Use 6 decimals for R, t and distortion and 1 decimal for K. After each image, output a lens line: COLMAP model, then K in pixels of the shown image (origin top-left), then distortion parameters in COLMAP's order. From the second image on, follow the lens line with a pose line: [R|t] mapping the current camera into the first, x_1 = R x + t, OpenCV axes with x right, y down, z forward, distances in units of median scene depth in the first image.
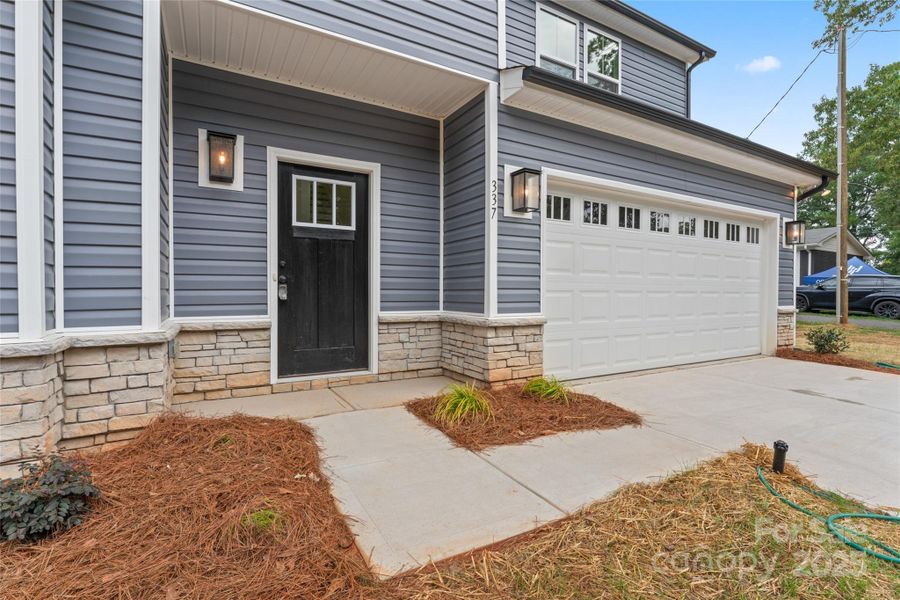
lens RADIAL K [[423.9, 0, 450.0], [0, 423.9, 300.0], [0, 0, 1]] dist [-0.002869, 0.000091]
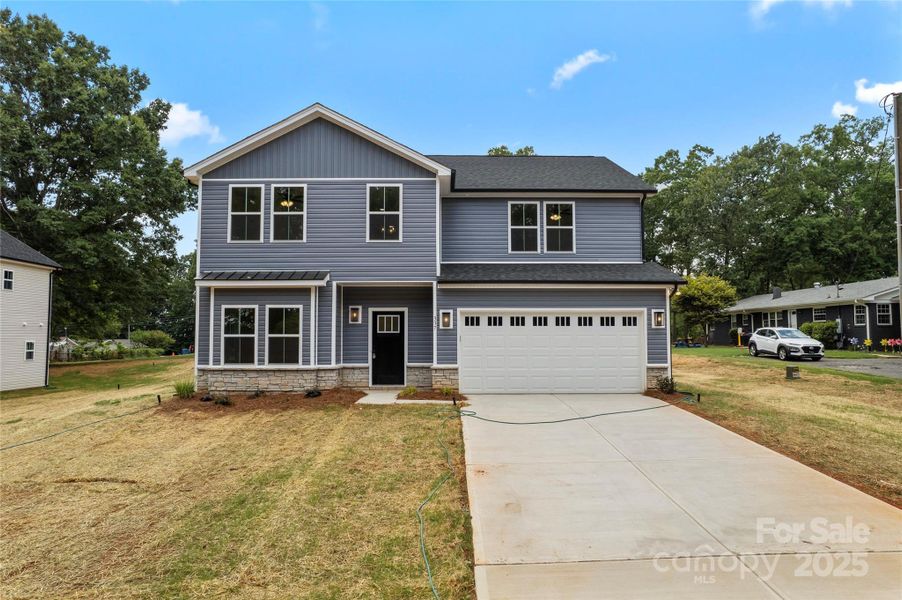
lens RADIAL K [[534.1, 0, 448.1], [0, 534.1, 320.2], [0, 0, 1]] dist [-0.035696, -0.001153]
pose [[0.880248, -0.023968, -0.473908, 1.812966], [-0.004664, 0.998238, -0.059150, -0.048452], [0.474490, 0.054277, 0.878586, -2.013101]]
